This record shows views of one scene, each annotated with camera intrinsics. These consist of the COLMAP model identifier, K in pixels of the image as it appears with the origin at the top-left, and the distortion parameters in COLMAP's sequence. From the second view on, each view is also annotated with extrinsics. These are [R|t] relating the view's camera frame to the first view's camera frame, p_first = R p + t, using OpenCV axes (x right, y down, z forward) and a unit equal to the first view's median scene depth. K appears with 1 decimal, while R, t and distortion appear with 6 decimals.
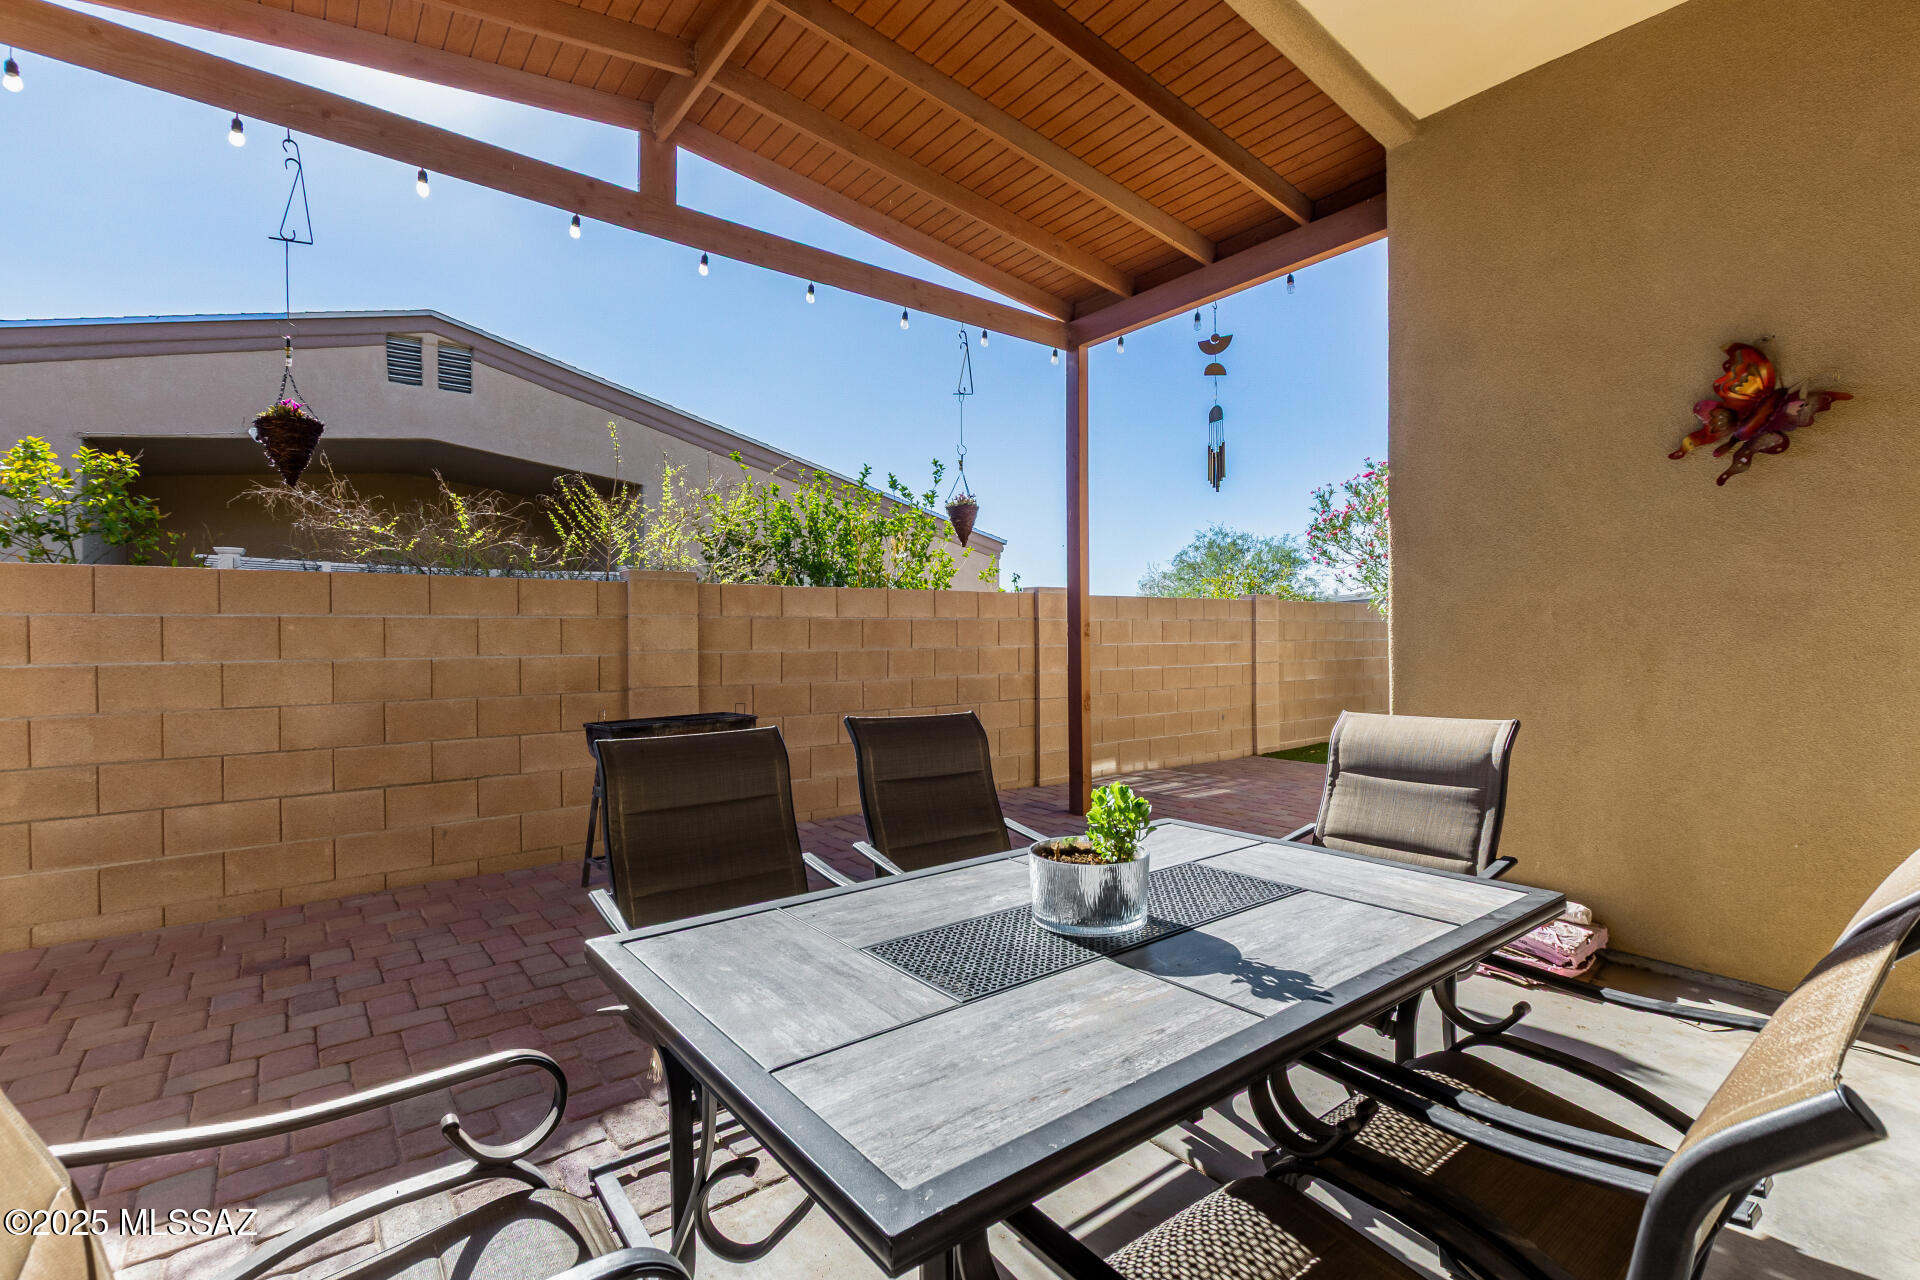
lens RADIAL K [[881.4, 0, 959.1], [0, 881.4, 650.4], [0, 0, 1]] dist [0.000627, -0.001284]
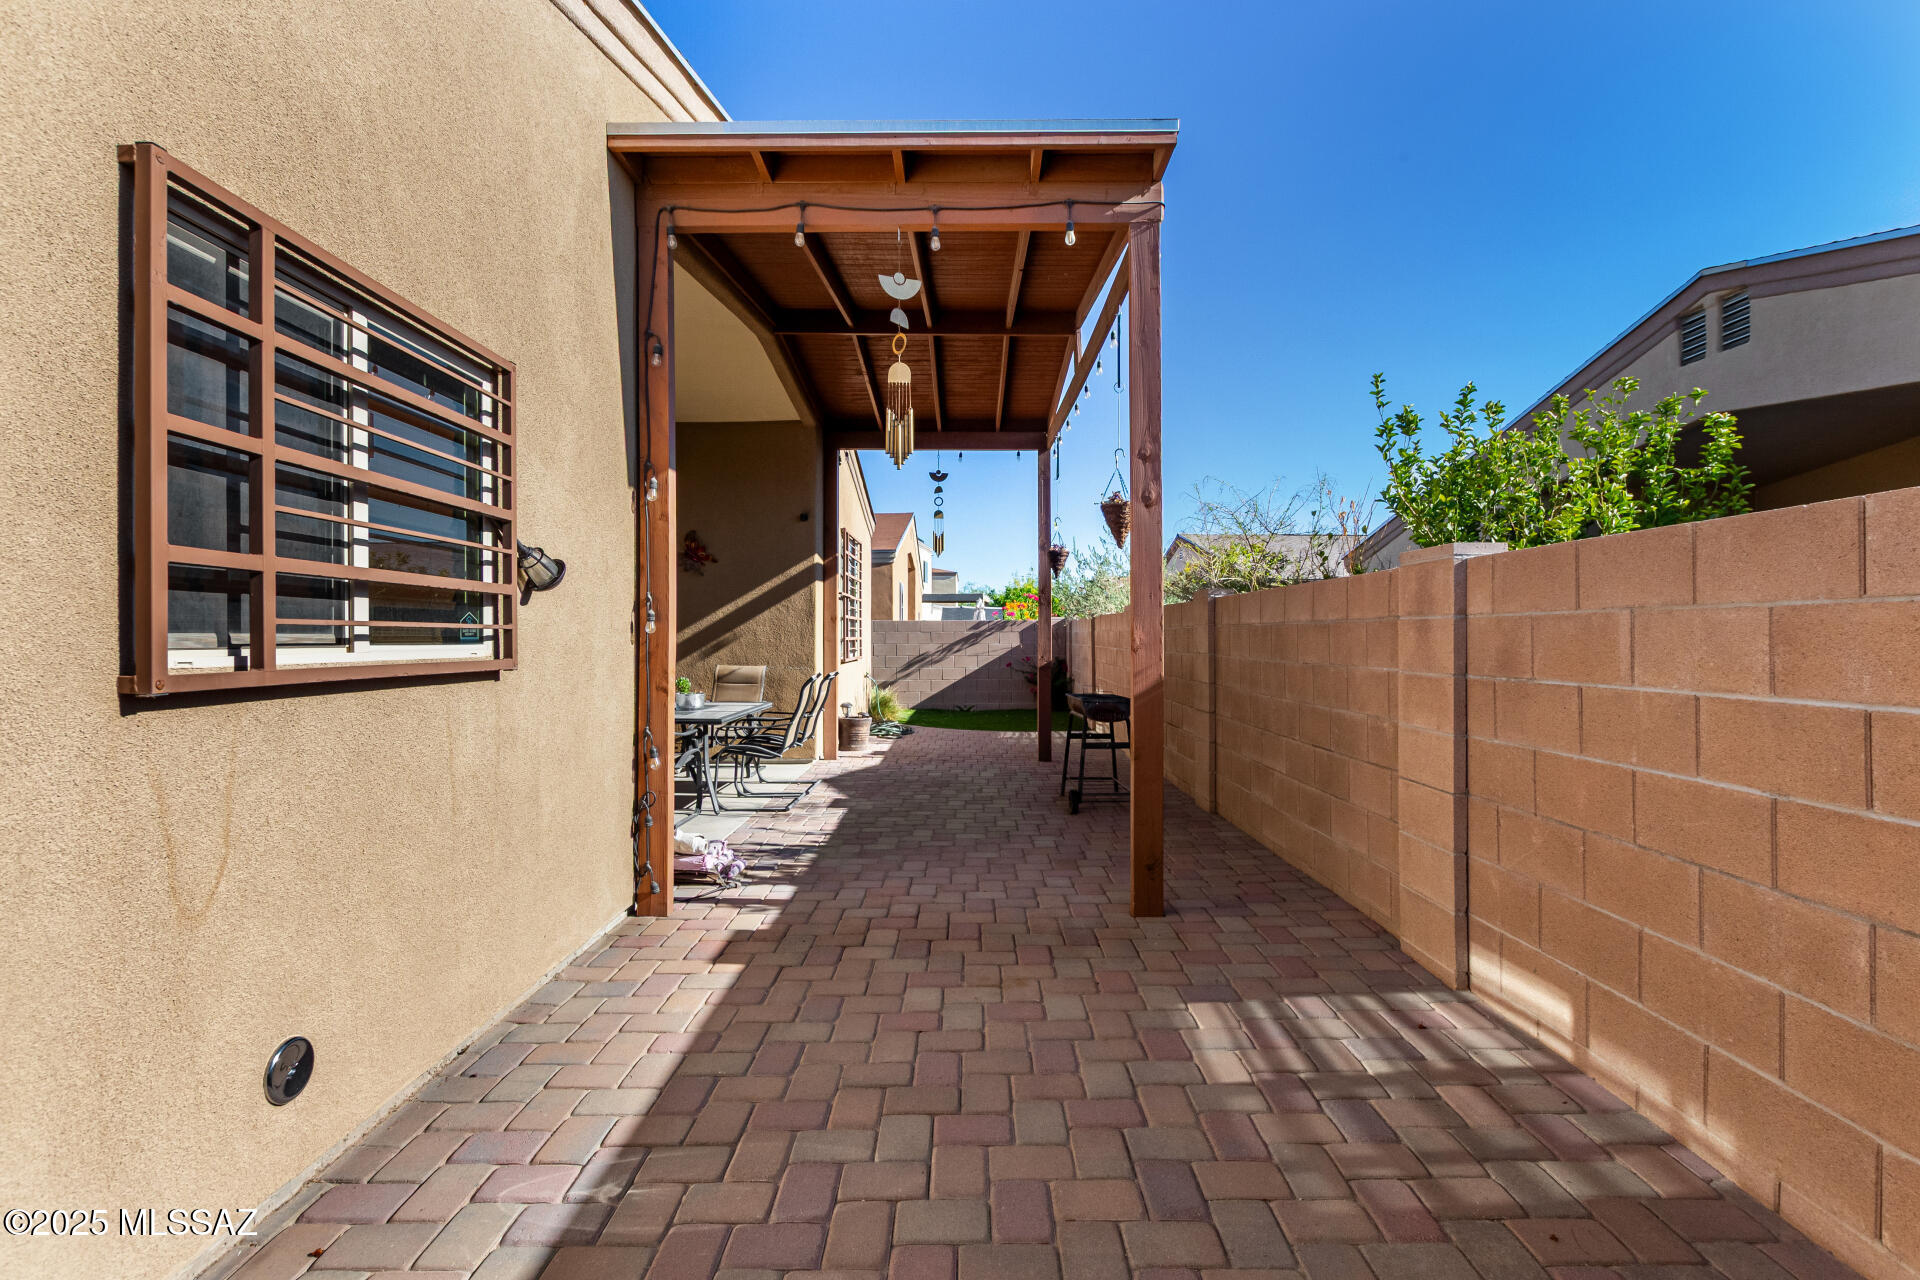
lens RADIAL K [[881.4, 0, 960.3], [0, 881.4, 632.6], [0, 0, 1]] dist [0.000627, -0.001284]
pose [[-0.618176, 0.007083, -0.786007, 1.012614], [-0.006467, 0.999880, 0.014097, -0.050074], [0.786013, 0.013798, -0.618056, 1.730709]]
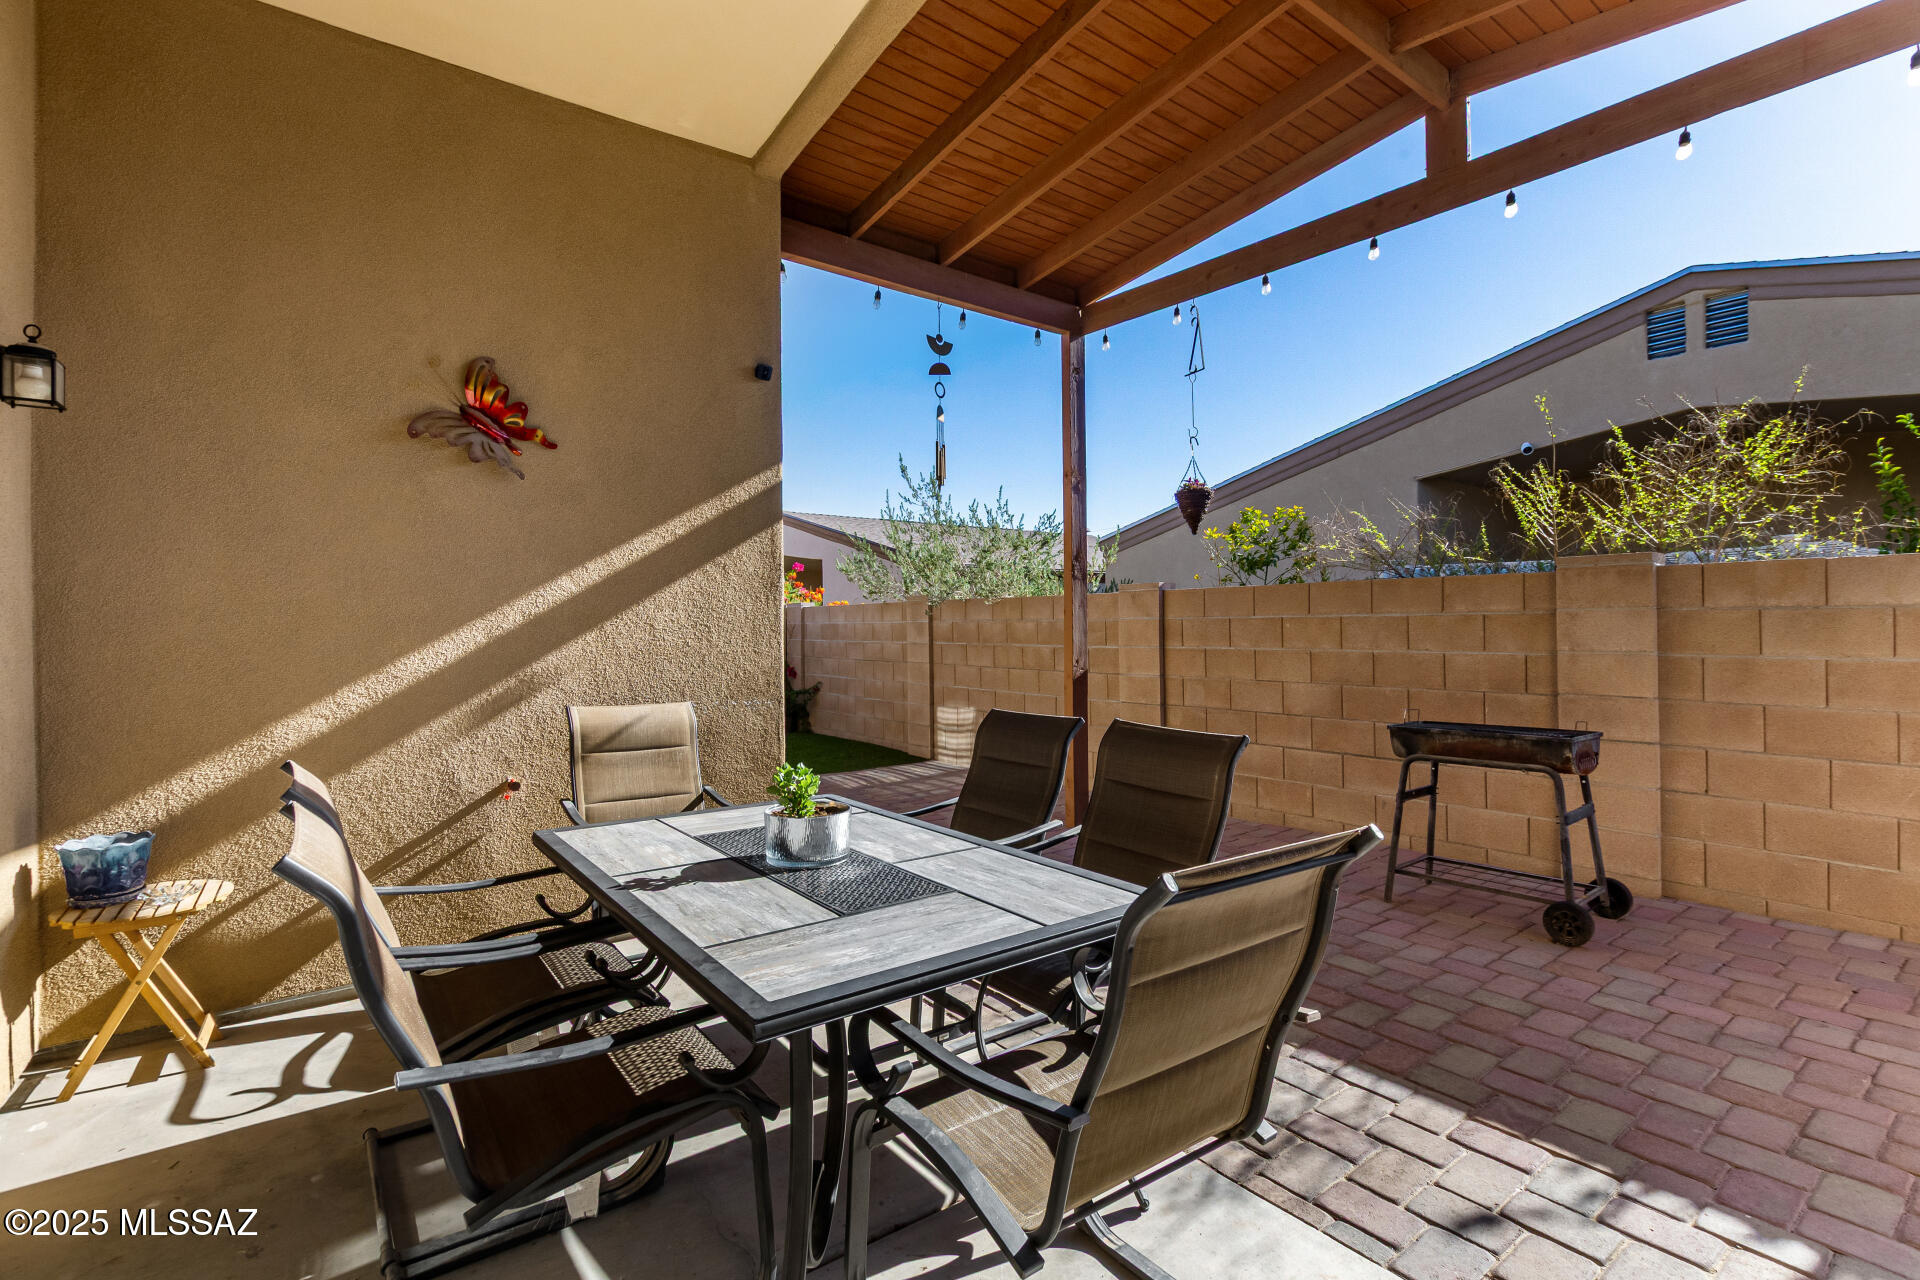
lens RADIAL K [[881.4, 0, 965.7], [0, 881.4, 636.6], [0, 0, 1]] dist [0.000627, -0.001284]
pose [[-0.015758, 0.019542, -0.999685, 0.584508], [-0.008816, 0.999767, 0.019683, -0.029089], [0.999837, 0.009123, -0.015583, 0.483819]]
